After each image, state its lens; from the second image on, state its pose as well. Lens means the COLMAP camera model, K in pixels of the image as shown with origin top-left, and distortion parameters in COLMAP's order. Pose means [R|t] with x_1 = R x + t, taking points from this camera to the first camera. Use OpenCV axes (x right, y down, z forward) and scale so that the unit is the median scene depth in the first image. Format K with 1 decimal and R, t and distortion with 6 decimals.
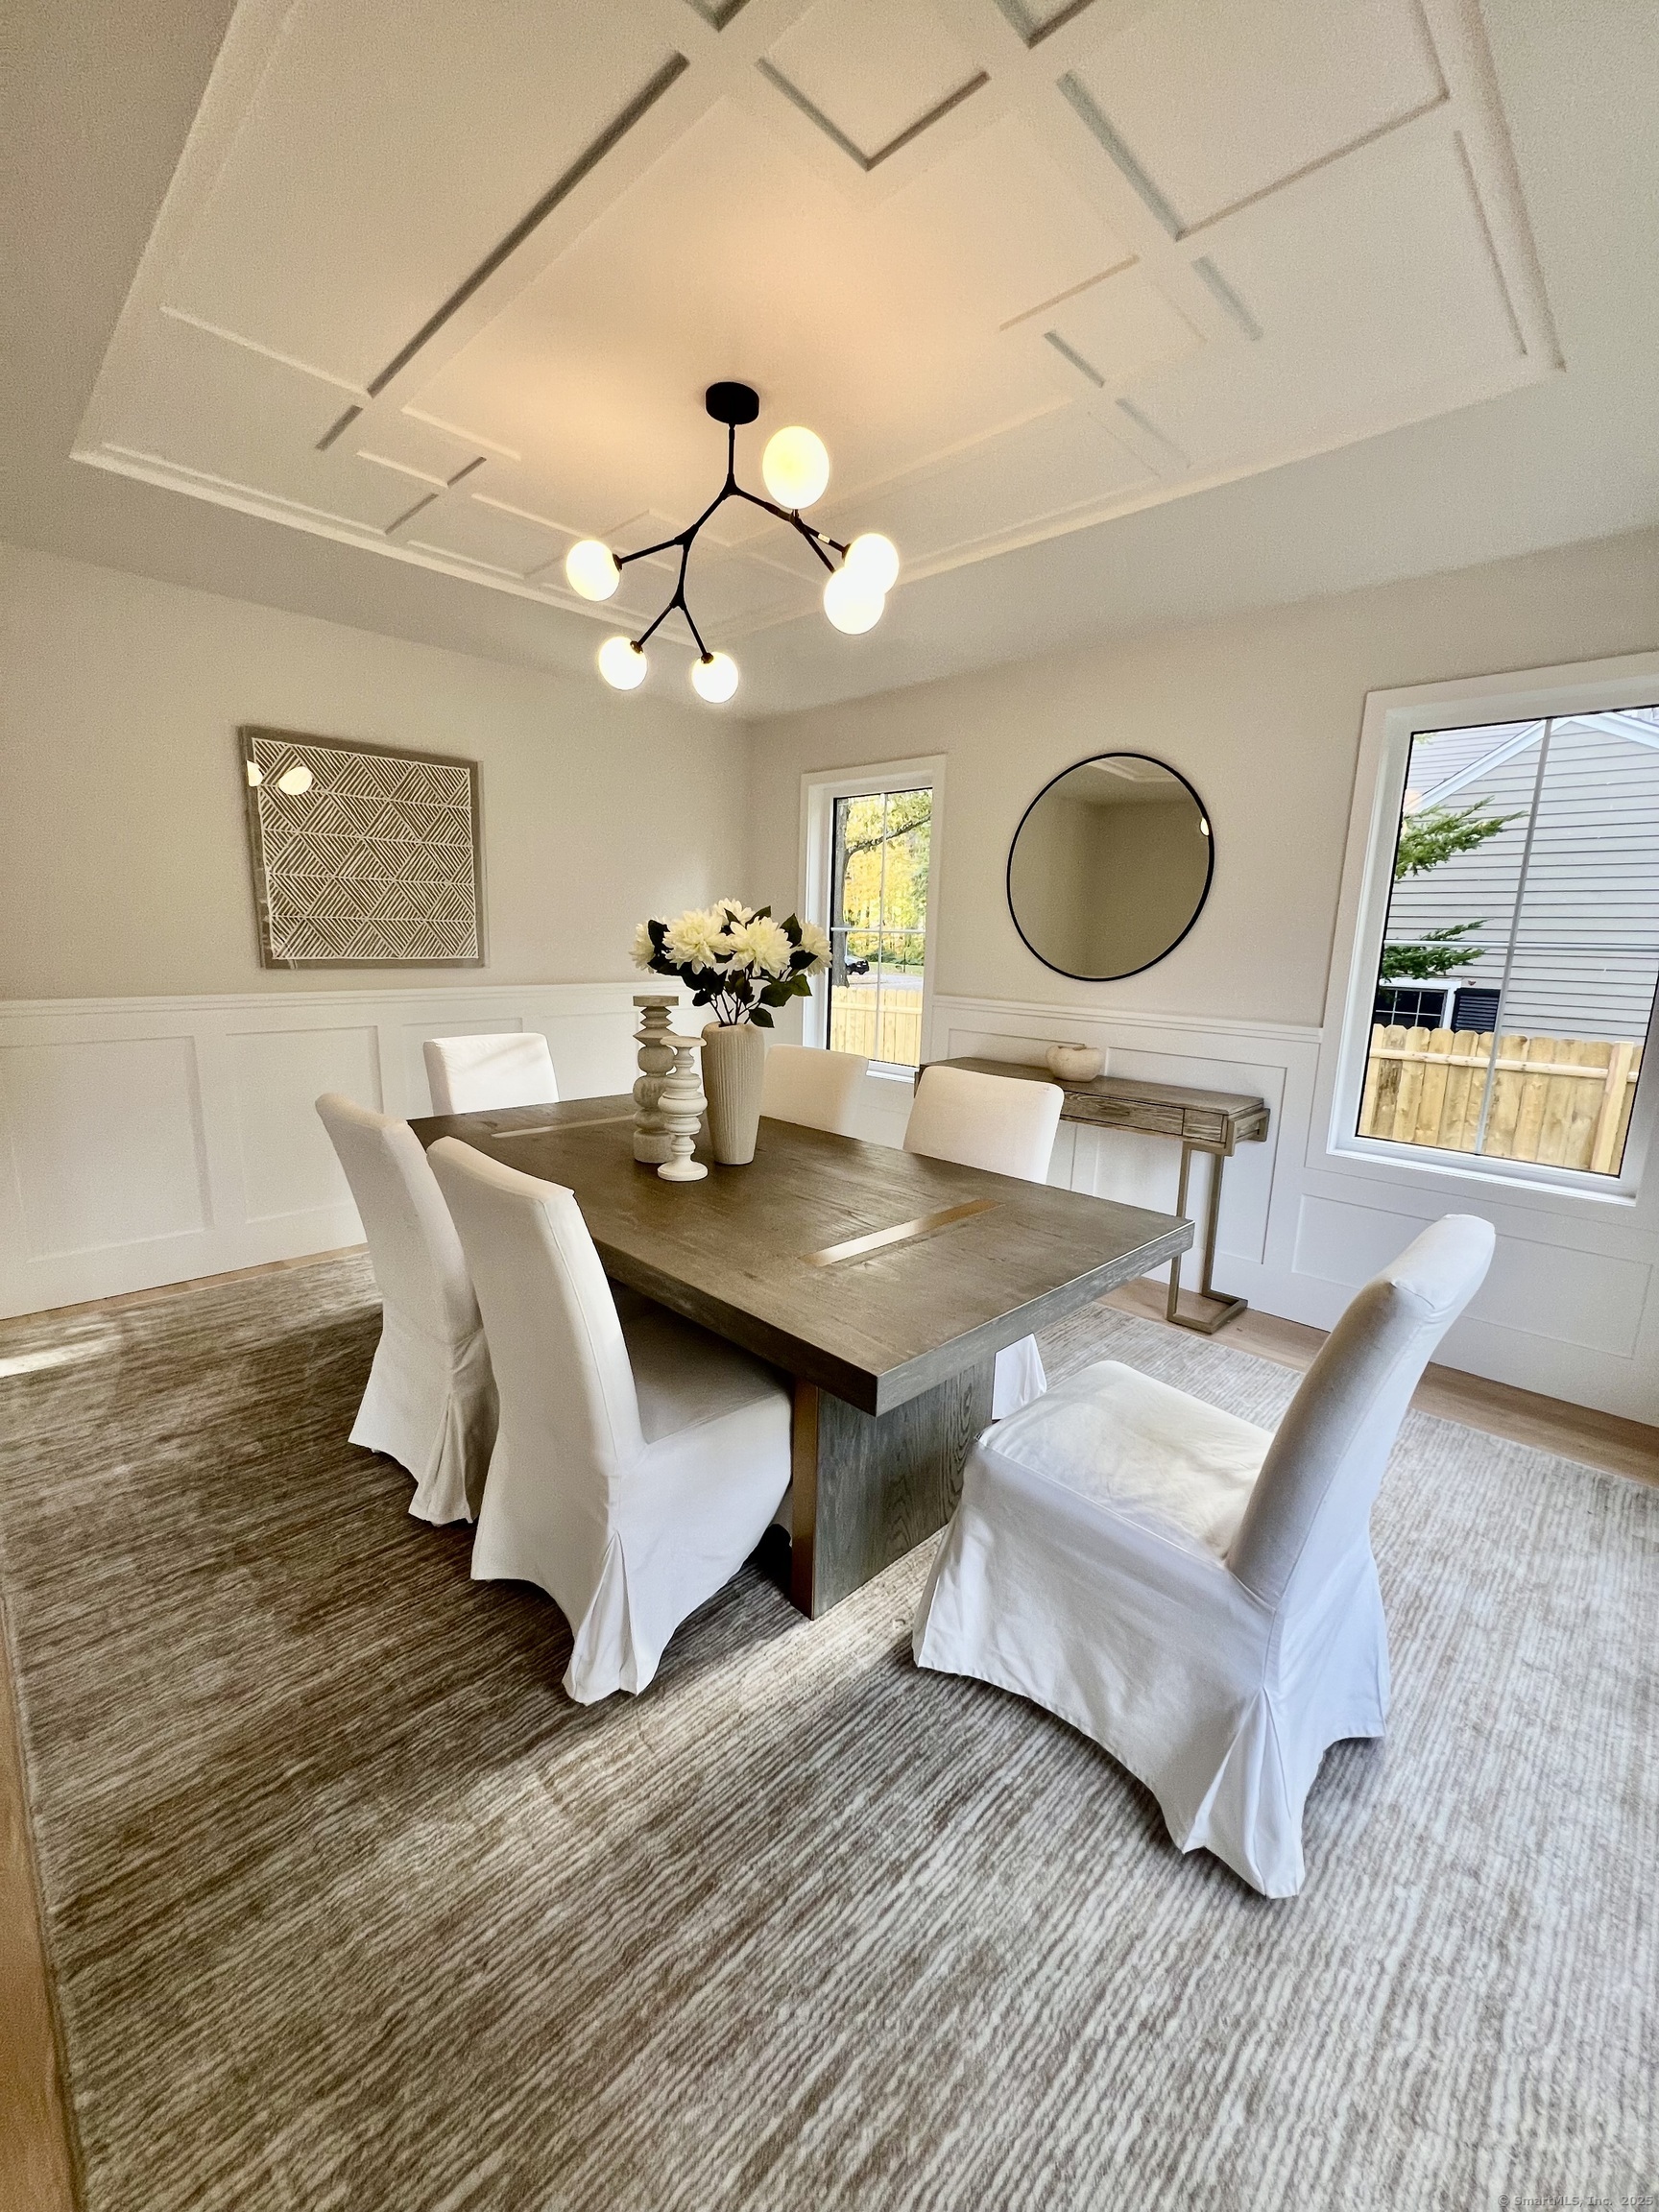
lens RADIAL K [[892.1, 0, 828.0], [0, 892.1, 1101.4], [0, 0, 1]] dist [-0.009653, 0.001096]
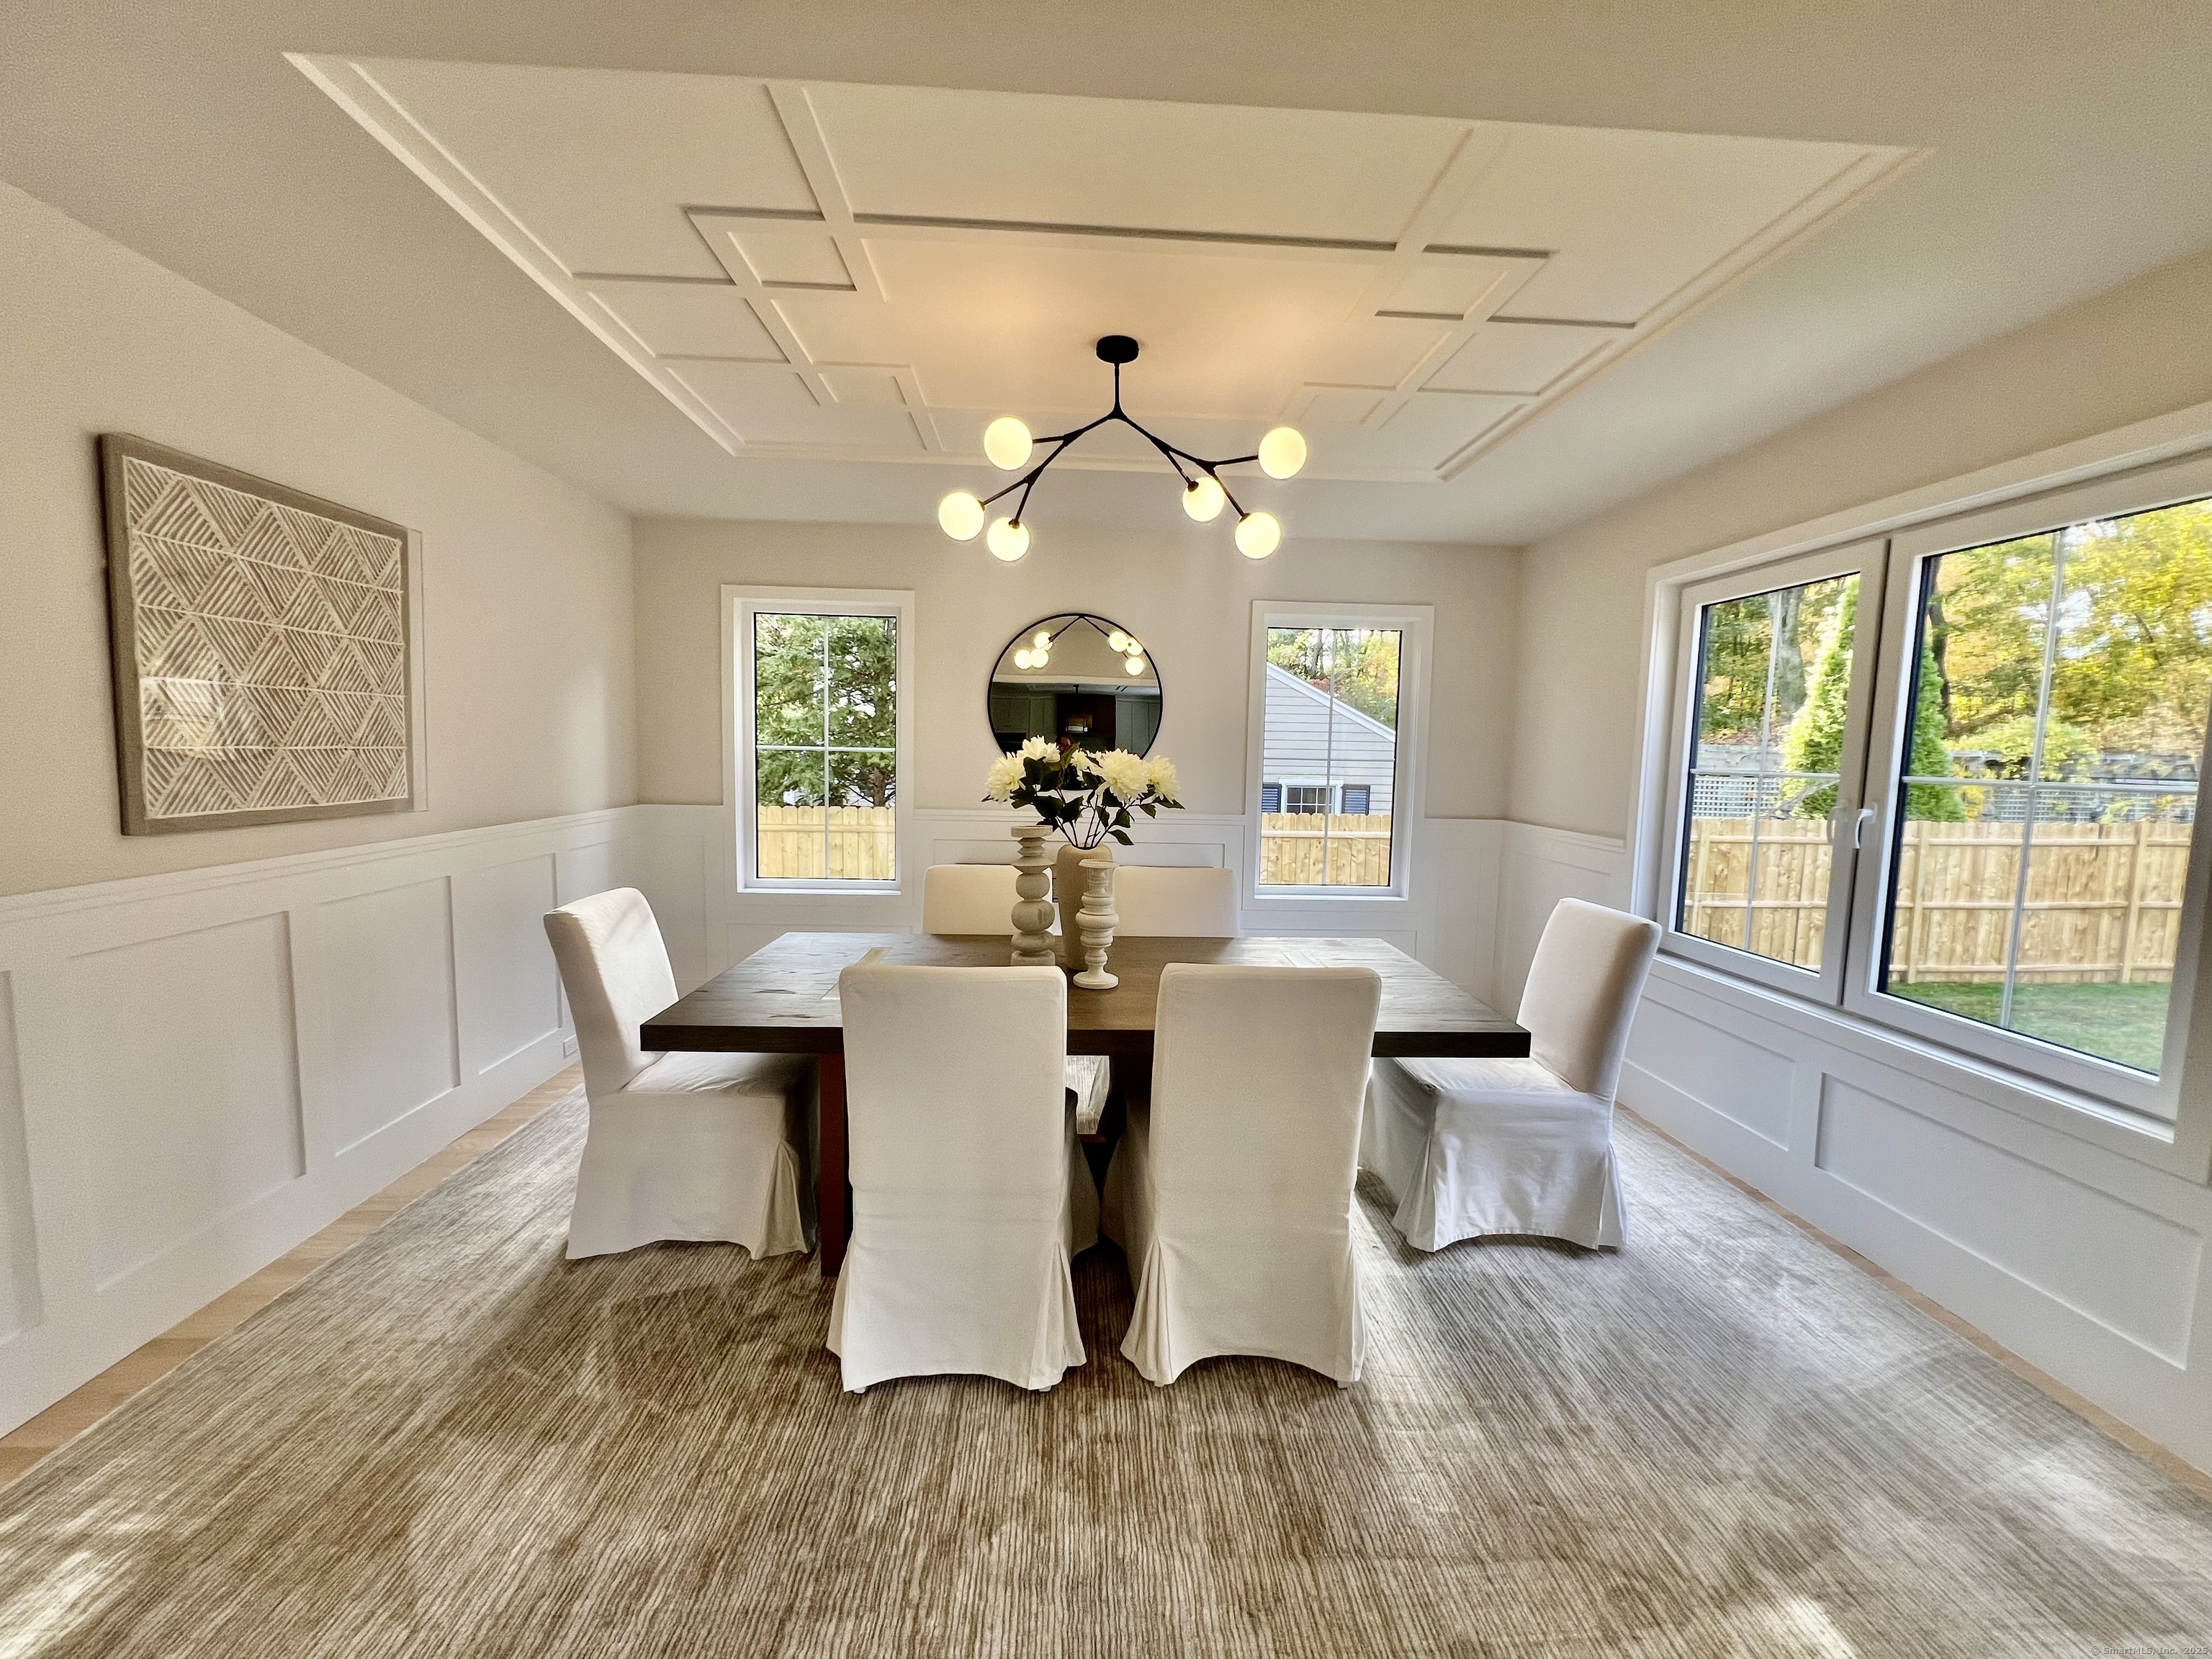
lens RADIAL K [[892.1, 0, 1110.6], [0, 892.1, 828.2], [0, 0, 1]] dist [-0.009653, 0.001096]
pose [[0.674705, -0.072264, 0.734542, -0.913054], [0.133564, 0.990719, -0.025217, -0.076882], [-0.725902, 0.115122, 0.678095, 0.201668]]
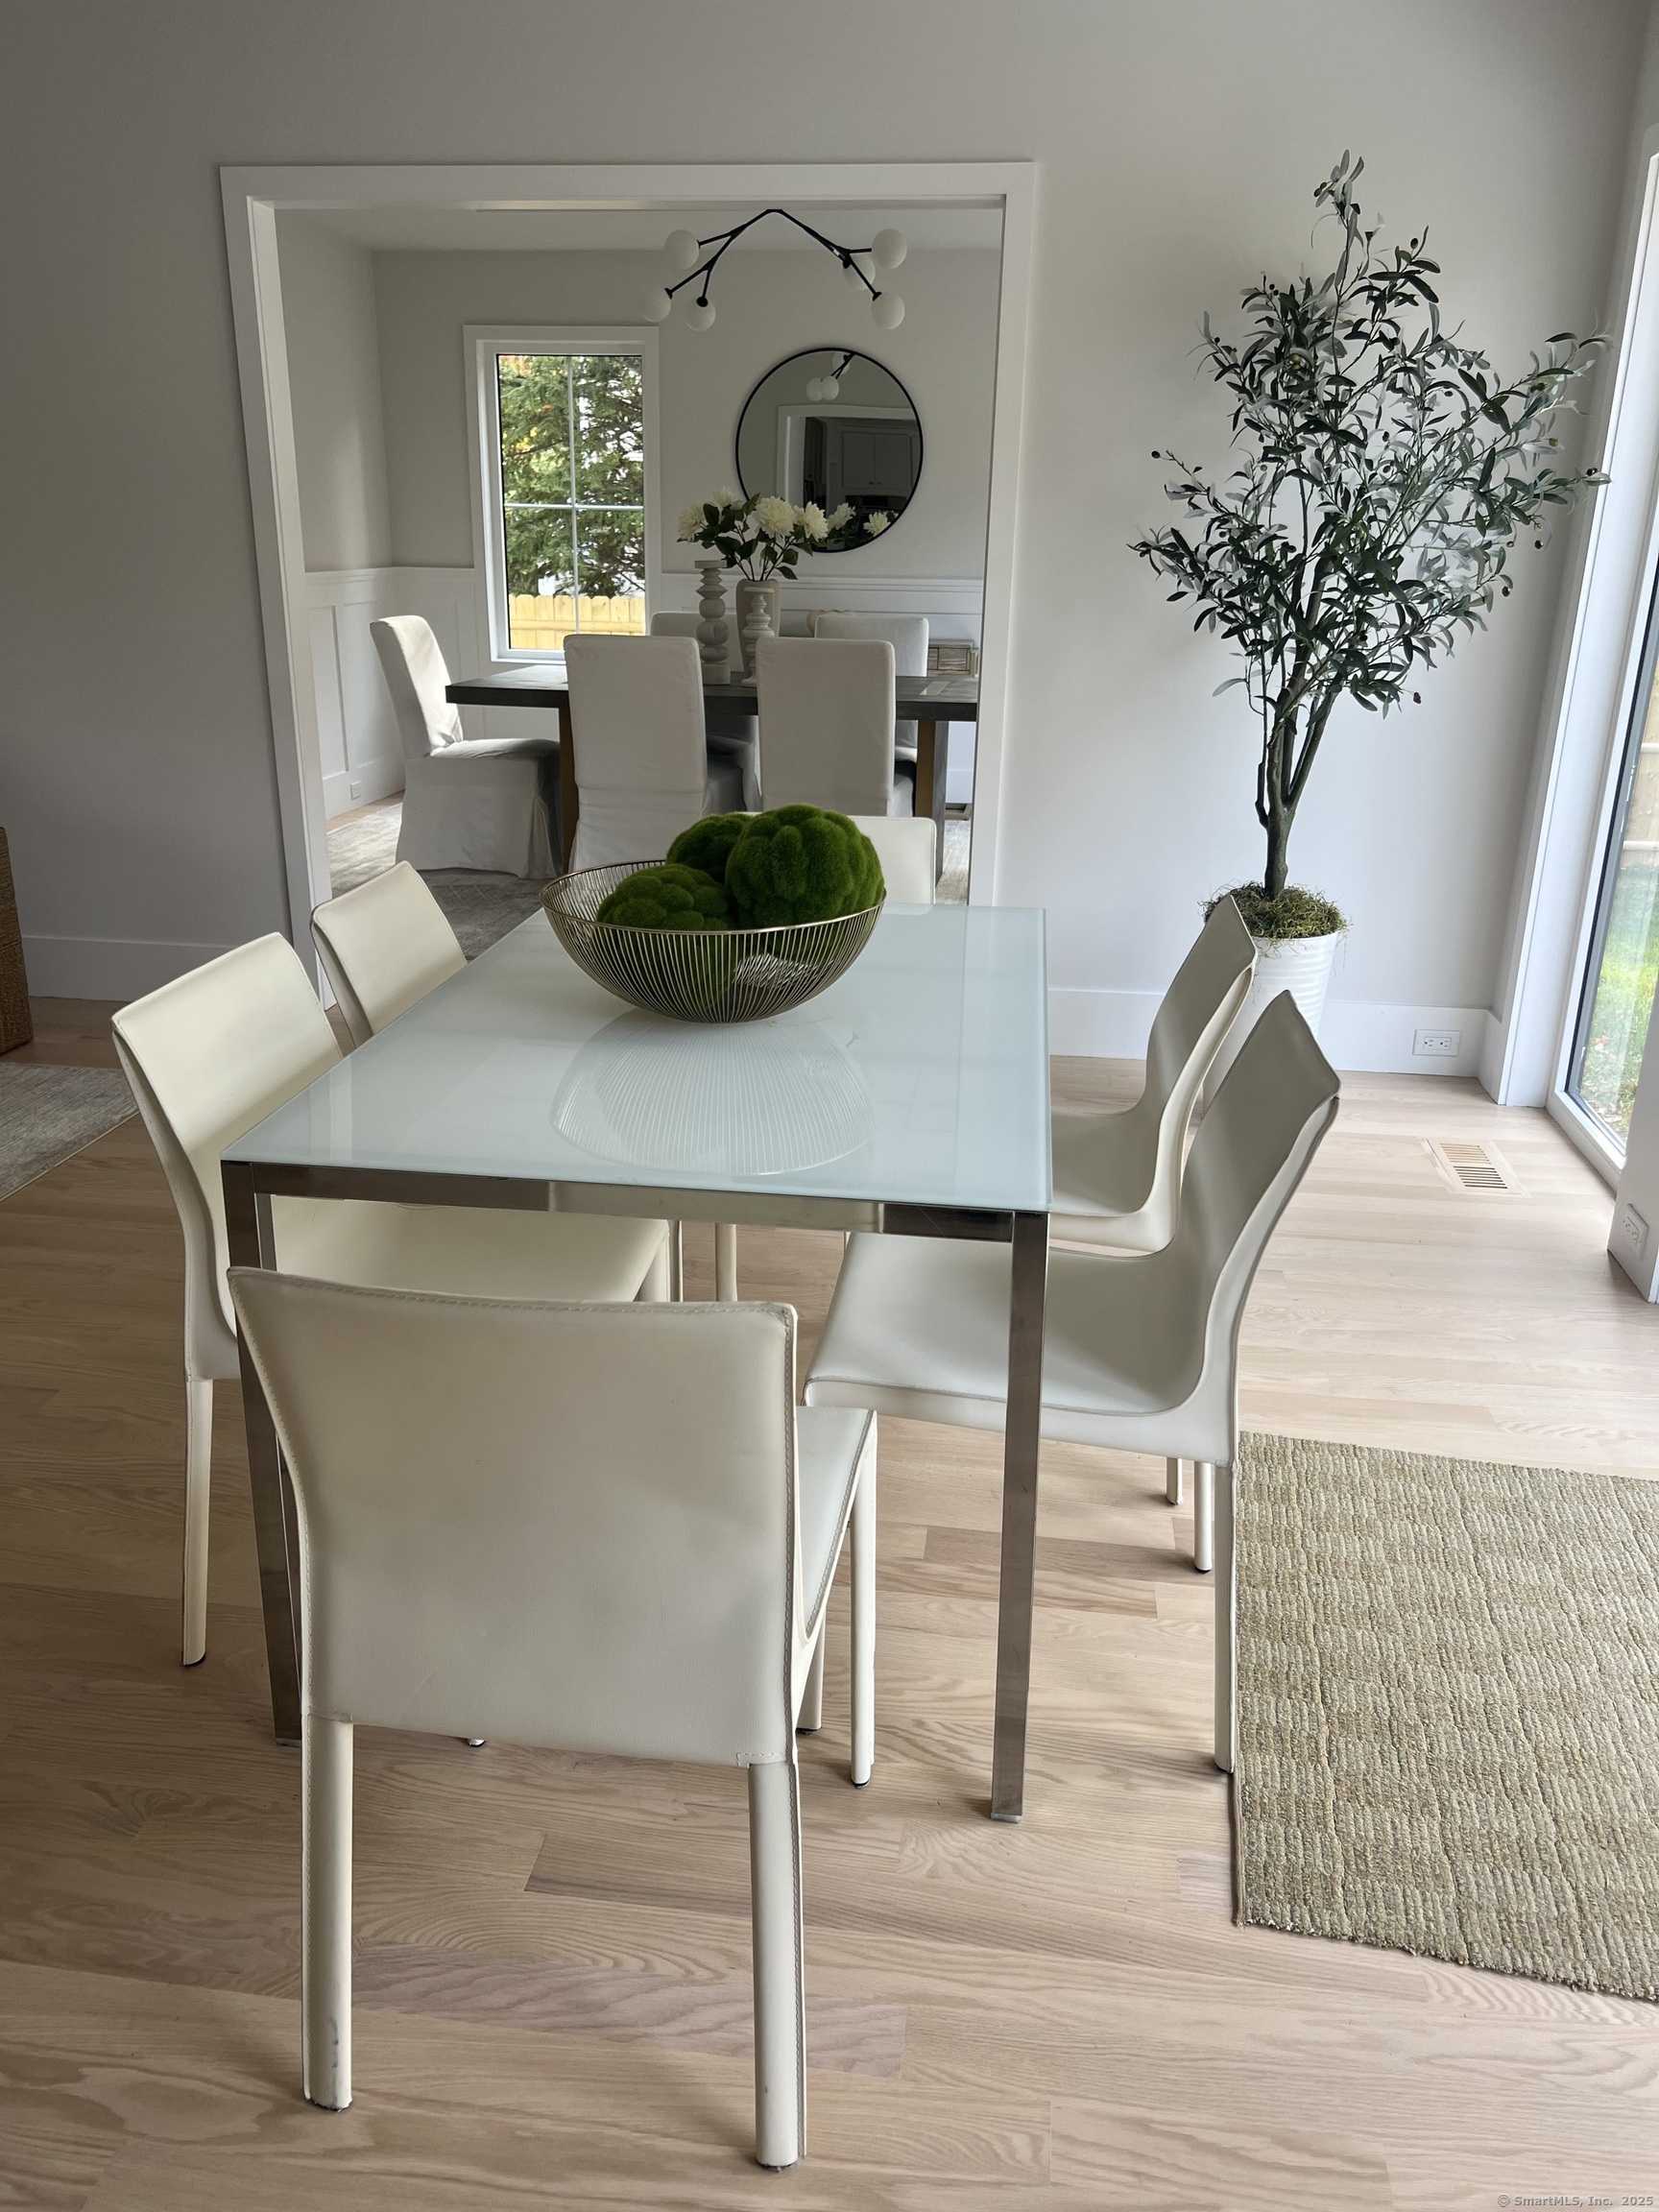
lens RADIAL K [[1669.3, 0, 824.7], [0, 1669.3, 1107.8], [0, 0, 1]] dist [0.027815, 0.001963]
pose [[0.802774, -0.205644, 0.559701, -1.696516], [0.116243, 0.974612, 0.191363, 0.236377], [-0.584844, -0.088559, 0.806297, -1.304532]]
